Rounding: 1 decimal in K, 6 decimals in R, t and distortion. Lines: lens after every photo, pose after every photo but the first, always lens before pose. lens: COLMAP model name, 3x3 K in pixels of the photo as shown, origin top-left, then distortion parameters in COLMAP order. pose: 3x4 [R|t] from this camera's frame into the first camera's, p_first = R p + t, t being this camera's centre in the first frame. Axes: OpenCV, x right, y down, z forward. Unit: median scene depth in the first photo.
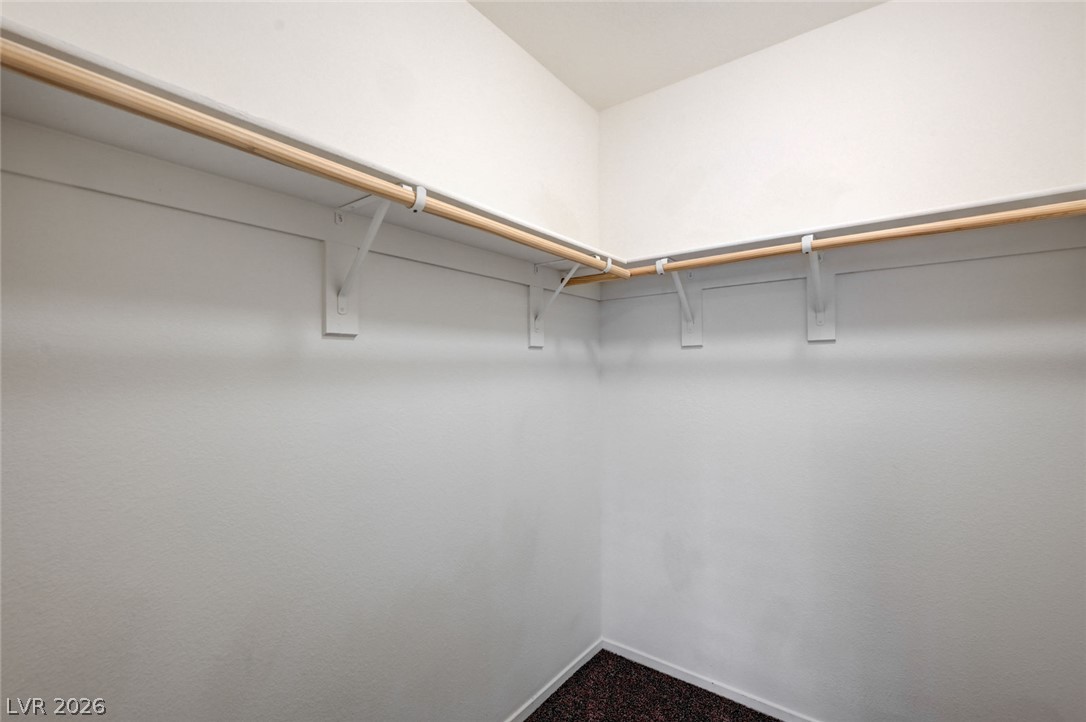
lens RADIAL K [[435.2, 0, 543.1], [0, 435.2, 367.8], [0, 0, 1]] dist [0.001154, 0.000045]
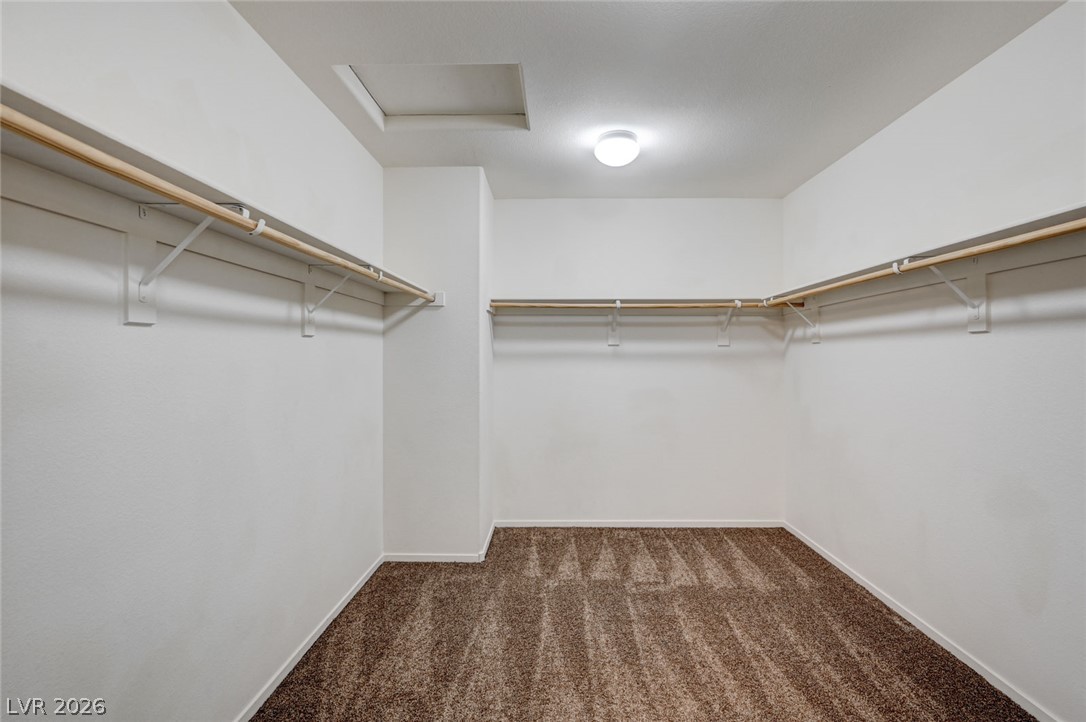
lens RADIAL K [[435.2, 0, 543.1], [0, 435.2, 367.8], [0, 0, 1]] dist [0.001154, 0.000045]
pose [[0.782109, -0.019755, 0.622828, -0.309124], [-0.000116, 0.999493, 0.031847, -0.001715], [-0.623141, -0.024980, 0.781710, -0.361002]]
